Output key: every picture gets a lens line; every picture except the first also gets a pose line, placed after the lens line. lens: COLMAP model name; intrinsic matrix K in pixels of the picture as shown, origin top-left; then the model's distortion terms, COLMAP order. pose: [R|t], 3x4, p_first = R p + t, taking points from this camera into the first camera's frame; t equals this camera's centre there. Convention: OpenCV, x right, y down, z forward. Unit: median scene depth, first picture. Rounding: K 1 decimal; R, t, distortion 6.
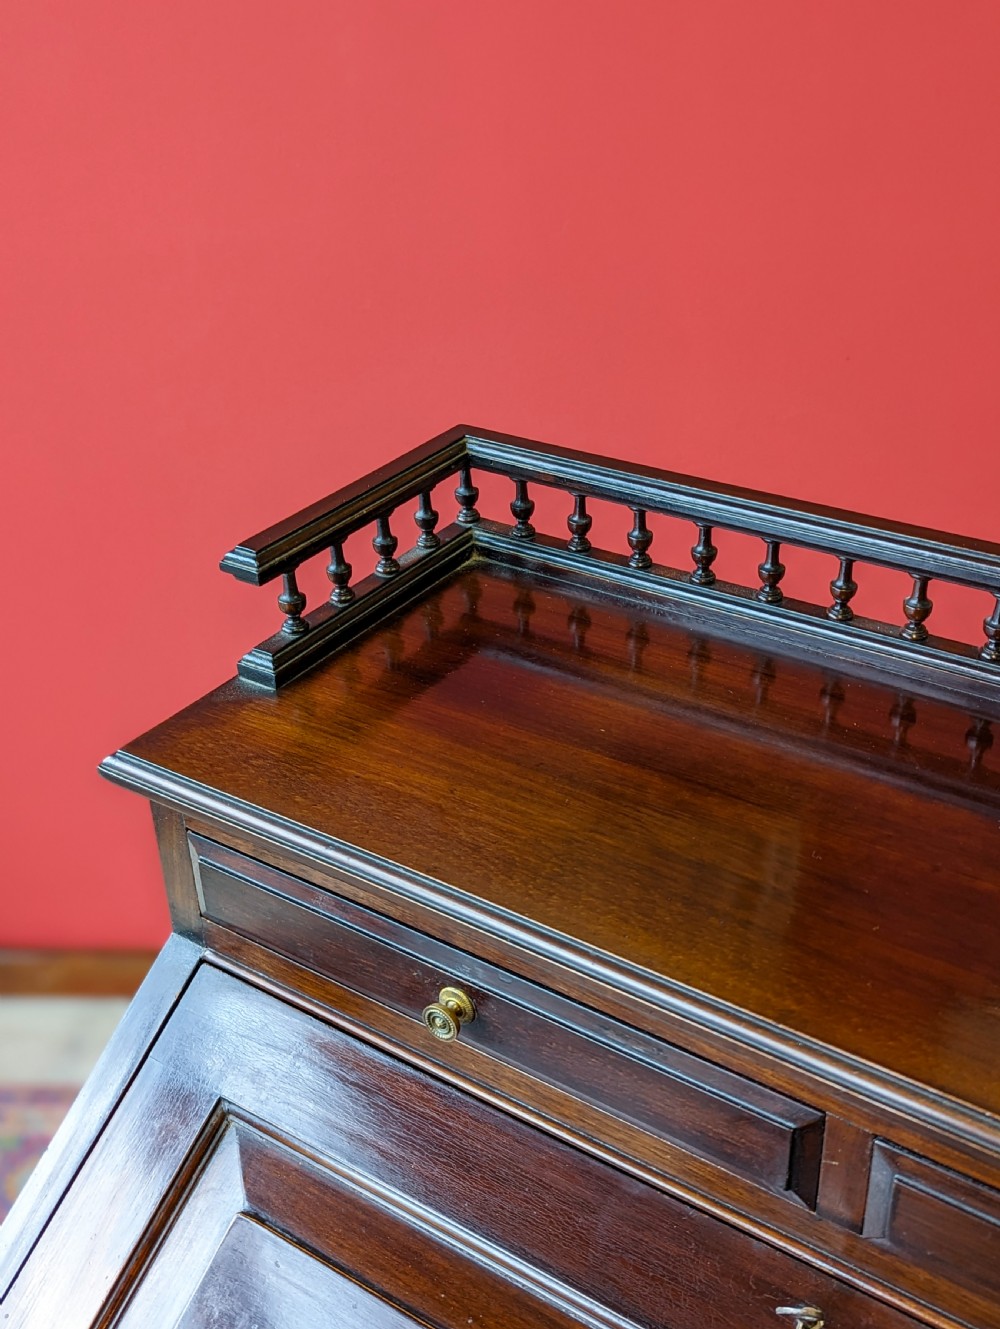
lens RADIAL K [[1442.6, 0, 508.3], [0, 1442.6, 683.6], [0, 0, 1]] dist [0.049761, -0.033461]
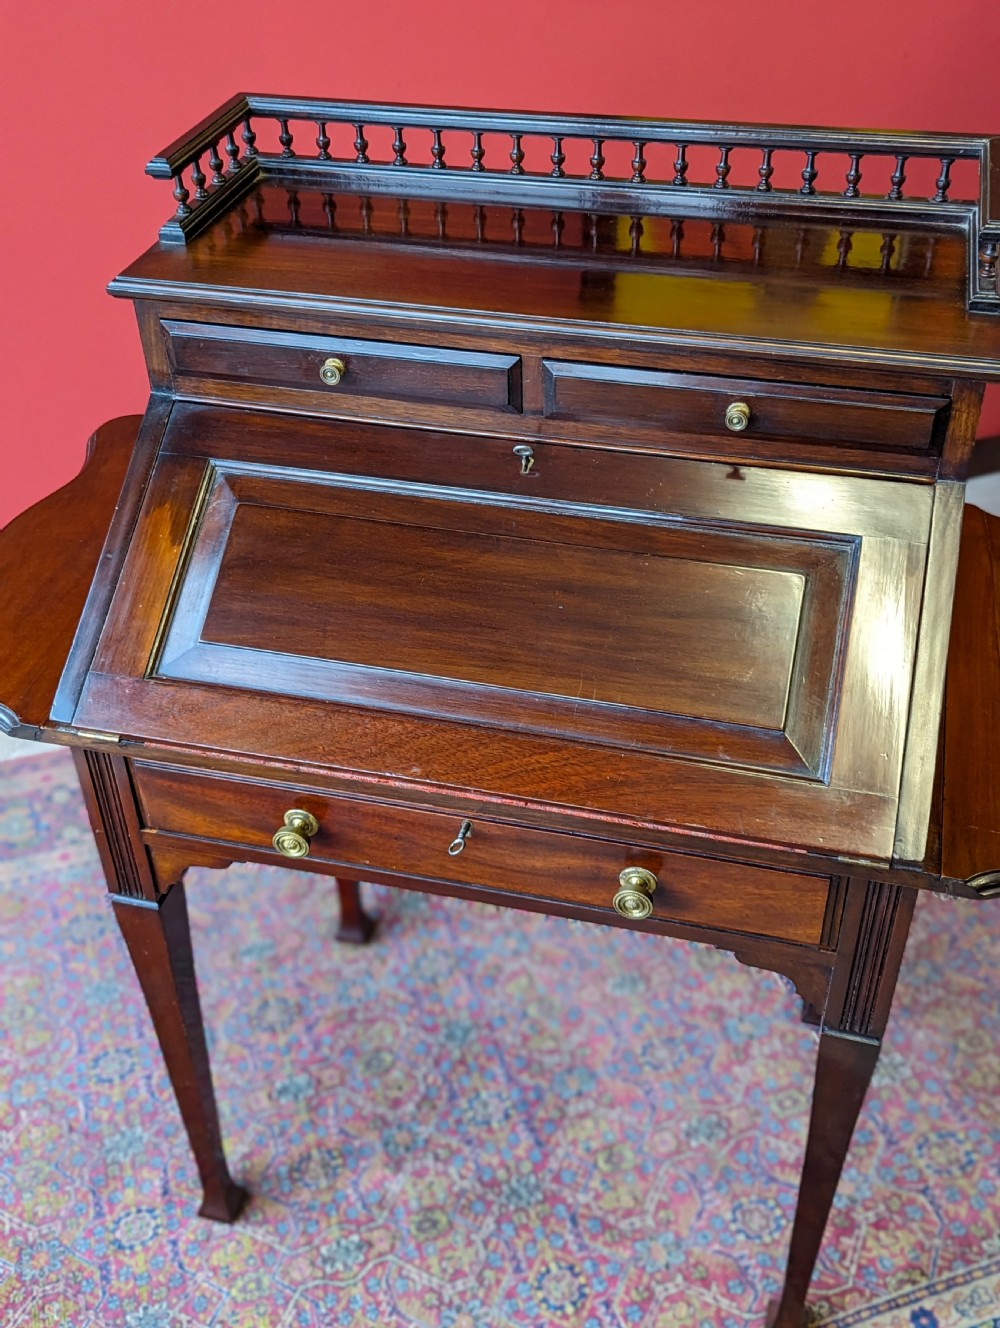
lens RADIAL K [[1411.6, 0, 502.0], [0, 1411.6, 642.5], [0, 0, 1]] dist [0.021474, 0.034709]
pose [[0.947303, -0.196258, 0.253179, -0.300900], [0.166860, 0.976970, 0.132993, 0.290503], [-0.273449, -0.083739, 0.958235, -0.751970]]
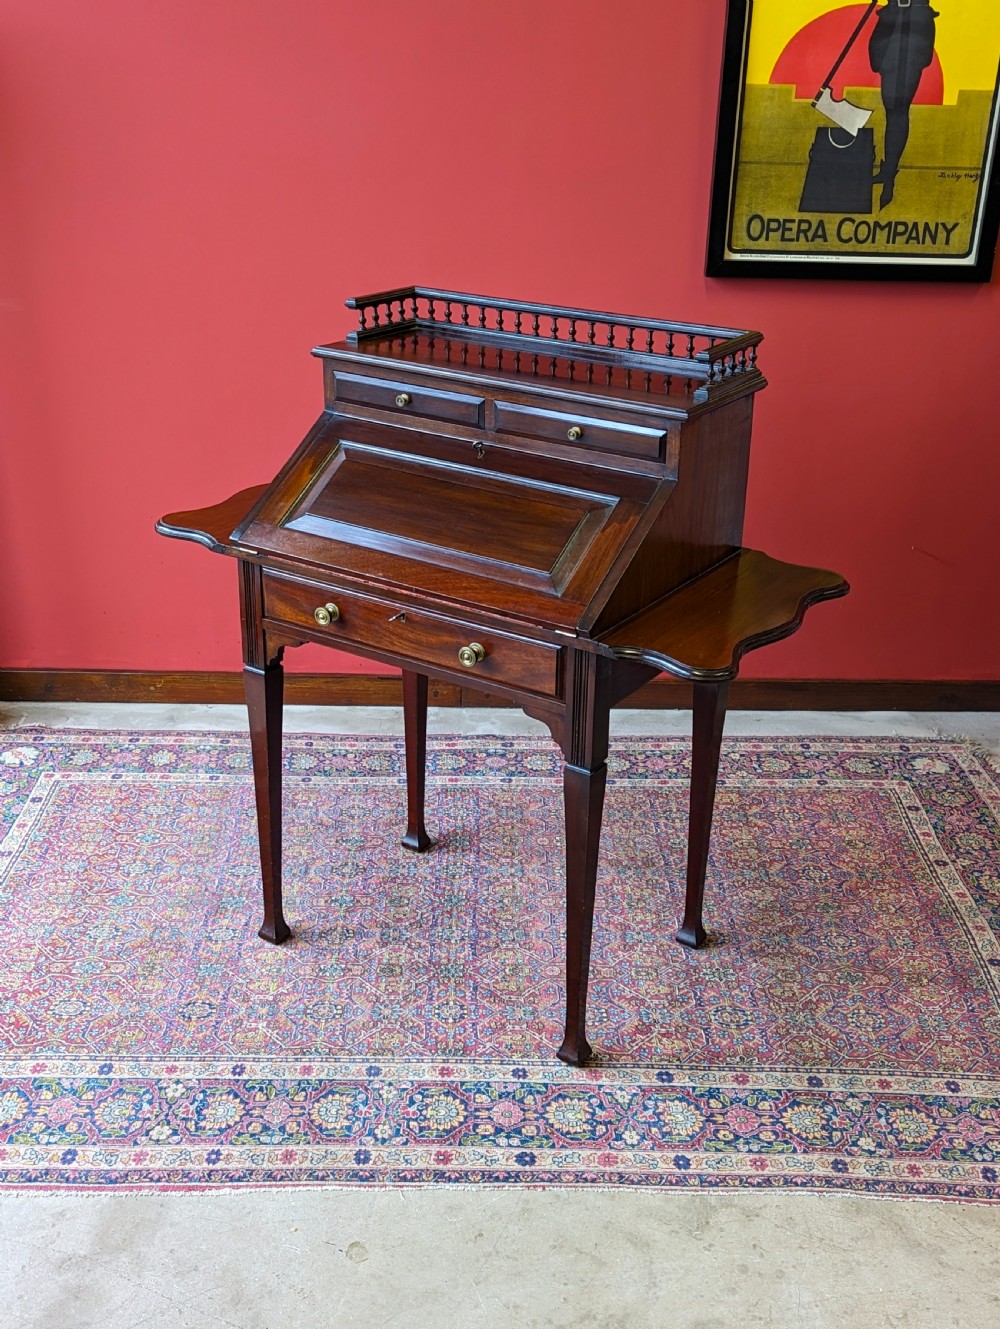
lens RADIAL K [[1484.8, 0, 520.4], [0, 1484.8, 708.7], [0, 0, 1]] dist [0.052683, -0.045303]
pose [[0.998942, 0.039533, 0.023501, 0.175404], [-0.036784, 0.993504, -0.107683, 1.176731], [-0.027605, 0.106705, 0.993907, -2.356776]]
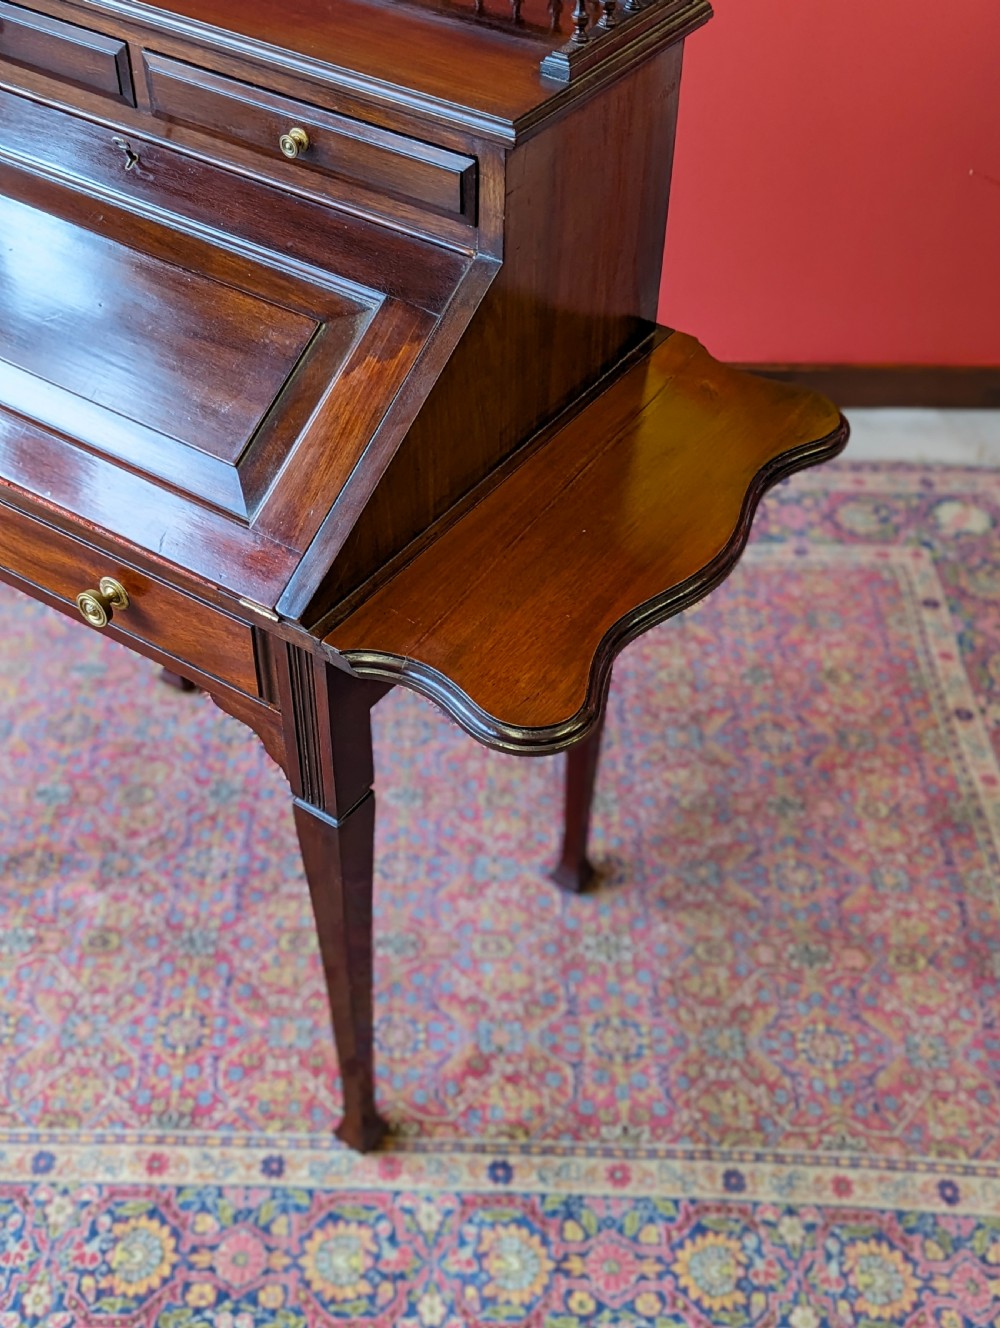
lens RADIAL K [[1518.2, 0, 500.0], [0, 1518.2, 664.0], [0, 0, 1]] dist [0.049108, -0.044321]
pose [[0.998743, 0.042508, 0.026574, 0.511962], [-0.047172, 0.976298, 0.211225, 0.467183], [-0.016966, -0.212213, 0.977076, -0.978040]]
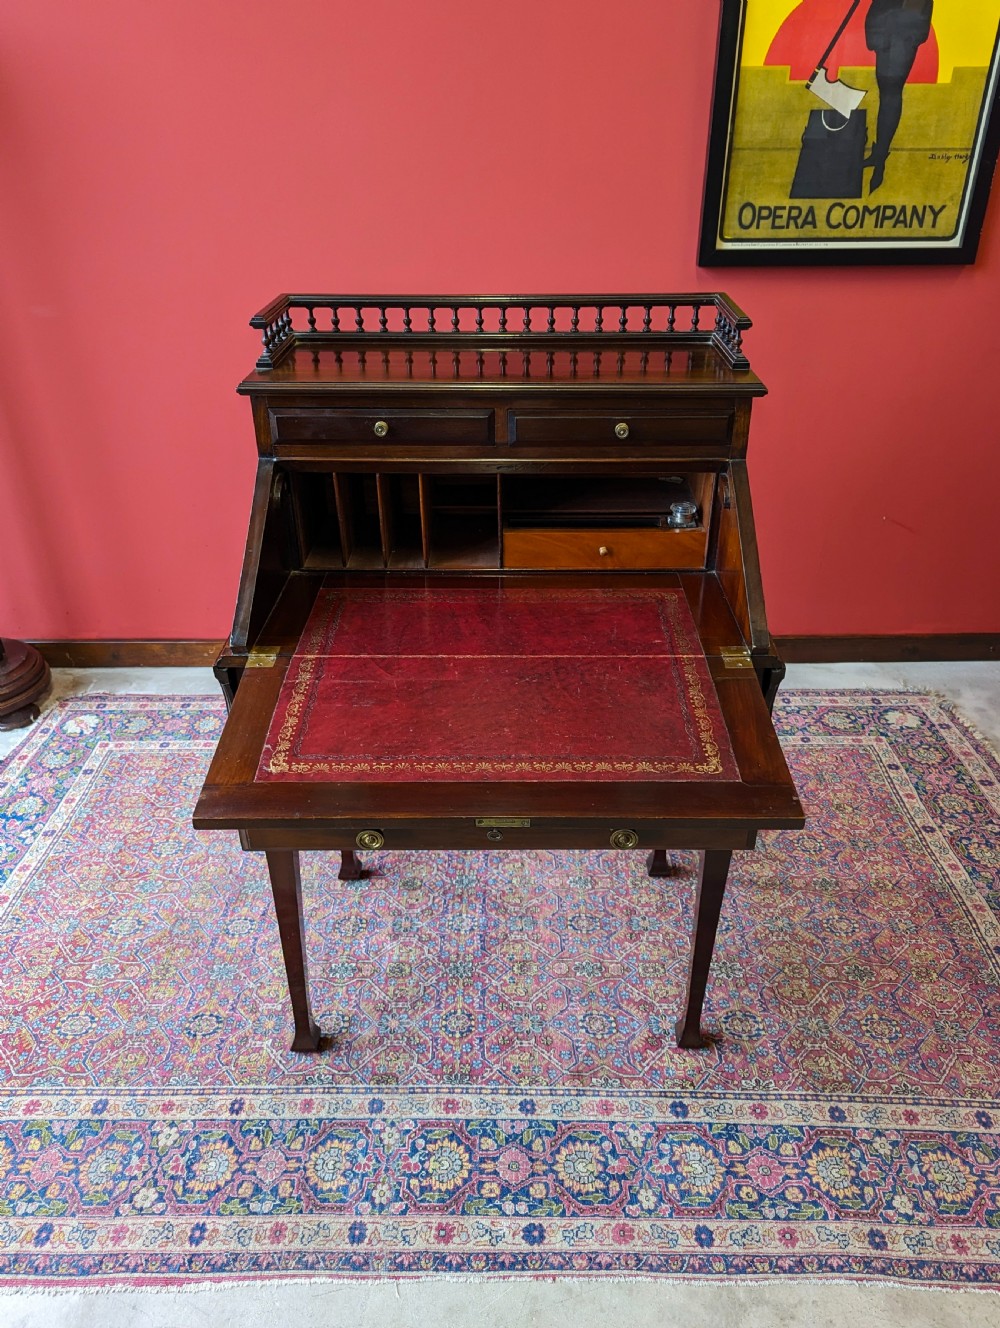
lens RADIAL K [[983.0, 0, 510.3], [0, 983.0, 663.9], [0, 0, 1]] dist [0.064846, -0.066895]
pose [[0.999754, 0.021996, -0.002753, 0.230792], [-0.022077, 0.999182, -0.033889, 0.758758], [0.002006, 0.033941, 0.999422, -1.155903]]
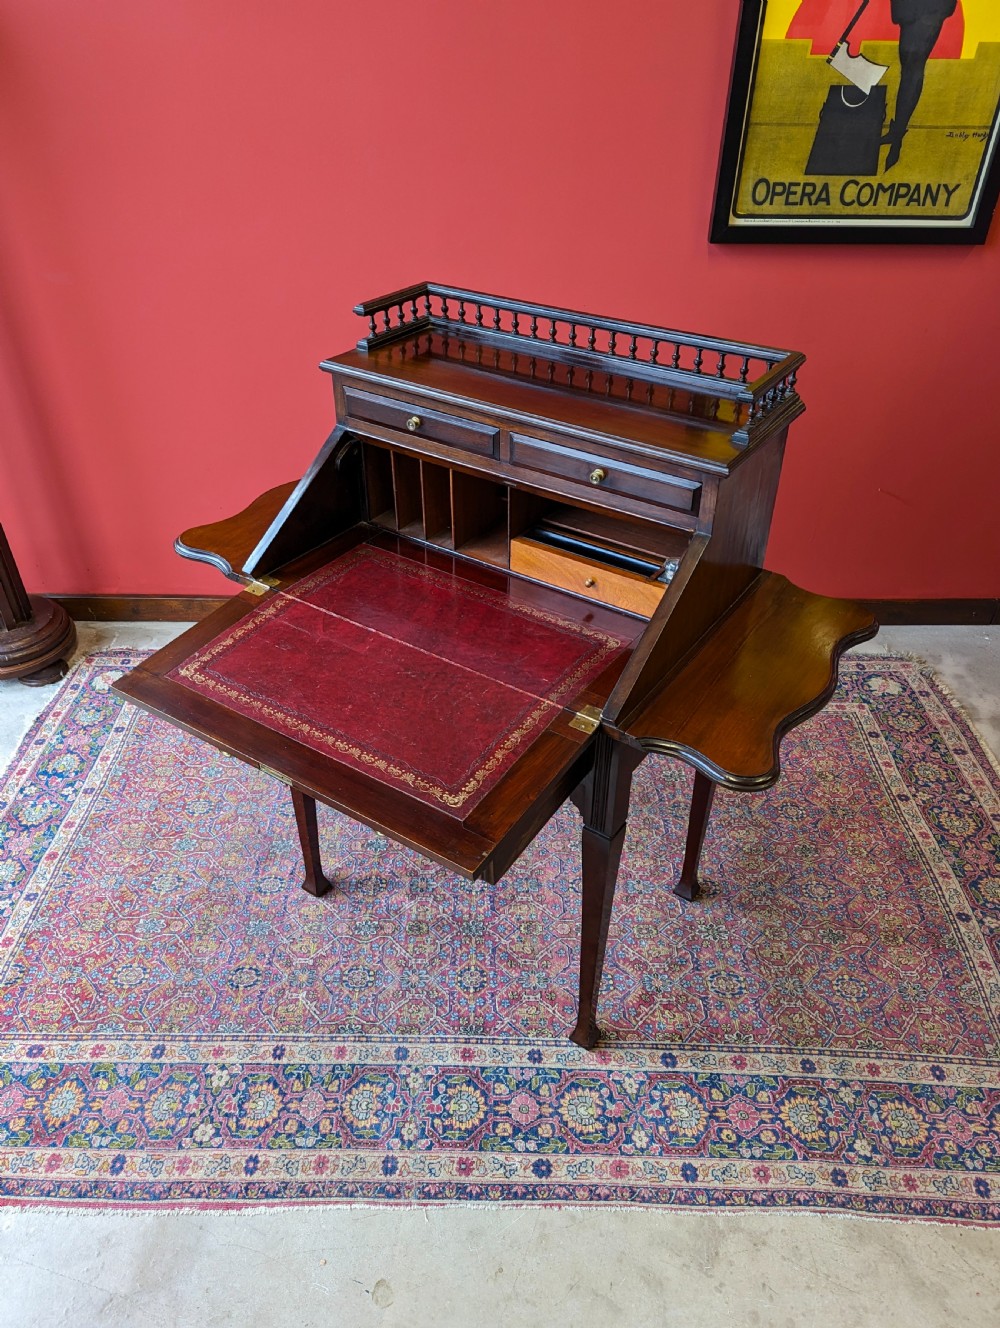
lens RADIAL K [[968.3, 0, 493.2], [0, 968.3, 682.7], [0, 0, 1]] dist [0.057148, -0.049730]
pose [[0.999409, 0.034383, 0.000117, 0.151227], [-0.034262, 0.995584, 0.087404, 0.531764], [0.002888, -0.087356, 0.996173, -1.276253]]
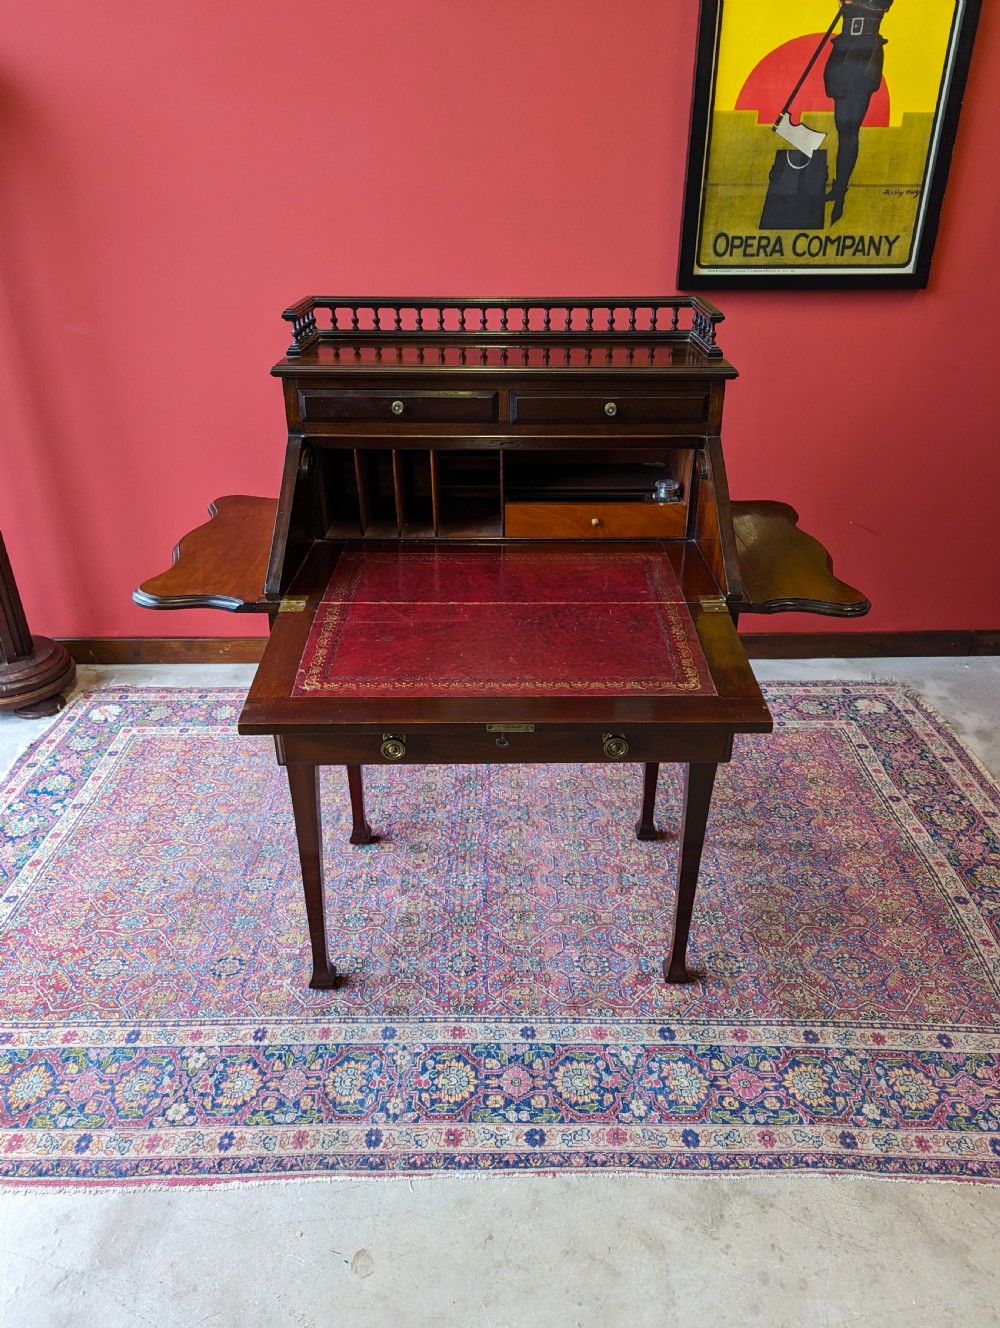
lens RADIAL K [[958.6, 0, 514.3], [0, 958.6, 662.0], [0, 0, 1]] dist [0.056765, -0.048802]
pose [[0.999746, 0.019916, 0.010520, 0.210002], [-0.019038, 0.996785, -0.077831, 0.944069], [-0.012036, 0.077611, 0.996911, -1.307658]]
